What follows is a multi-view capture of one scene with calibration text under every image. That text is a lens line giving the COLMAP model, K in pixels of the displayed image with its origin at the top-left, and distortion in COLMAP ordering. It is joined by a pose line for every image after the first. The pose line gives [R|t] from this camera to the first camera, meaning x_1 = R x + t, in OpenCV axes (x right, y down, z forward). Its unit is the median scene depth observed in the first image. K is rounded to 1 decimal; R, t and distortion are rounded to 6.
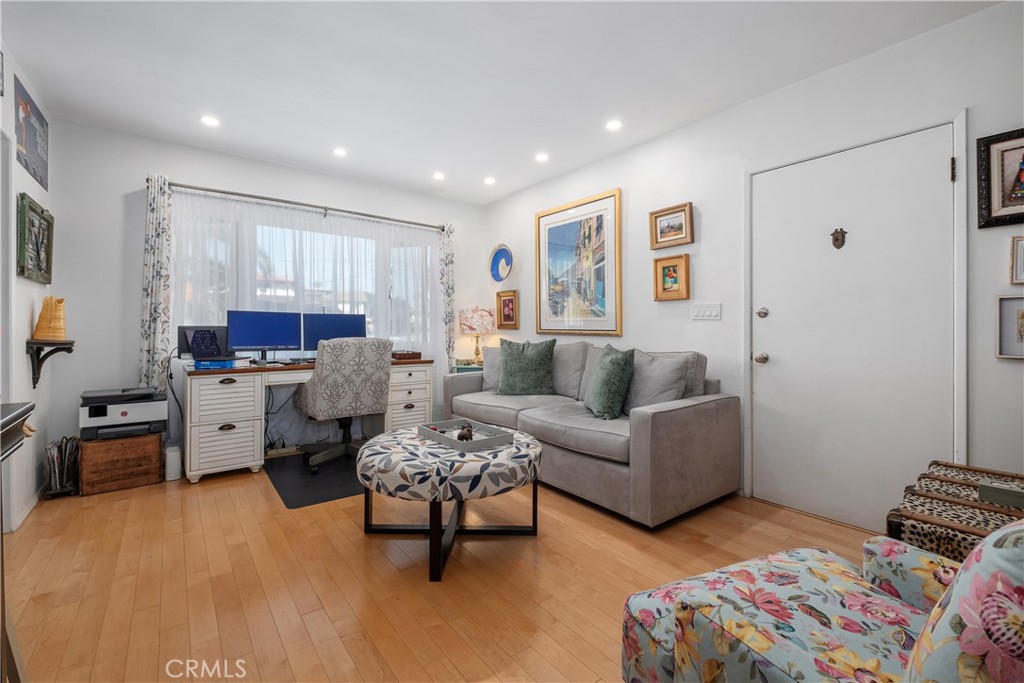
lens RADIAL K [[446.4, 0, 509.9], [0, 446.4, 325.2], [0, 0, 1]] dist [-0.000346, -0.000273]
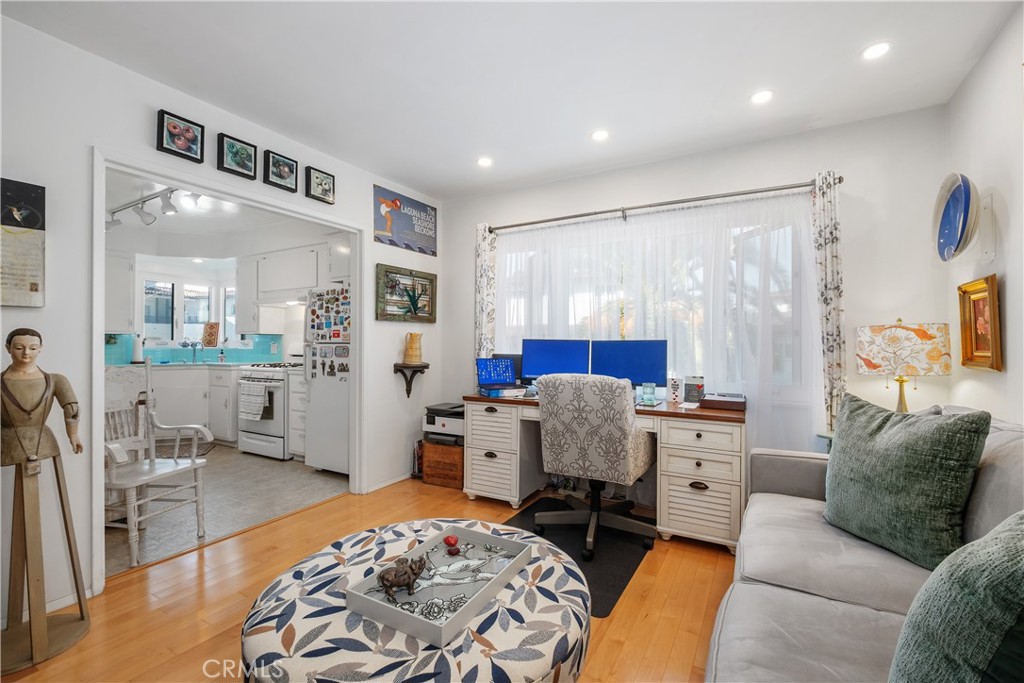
lens RADIAL K [[440.8, 0, 512.0], [0, 440.8, 341.5], [0, 0, 1]] dist [0.002392, -0.006282]
pose [[0.389423, -0.006817, -0.921034, 0.301725], [0.001819, 0.999976, -0.006632, -0.022751], [0.921057, 0.000908, 0.389426, 0.626936]]
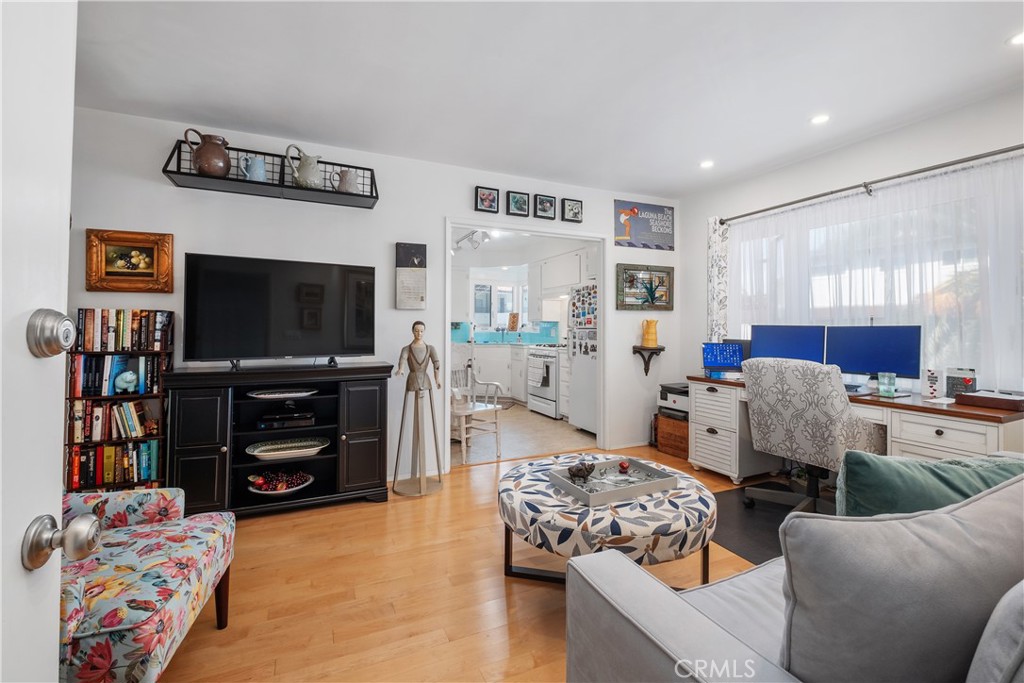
lens RADIAL K [[441.5, 0, 513.6], [0, 441.5, 318.3], [0, 0, 1]] dist [-0.000841, -0.000213]
pose [[-0.216957, -0.025570, -0.975846, 0.534442], [-0.001233, 0.999663, -0.025920, -0.023036], [0.976180, -0.004420, -0.216916, 0.726219]]
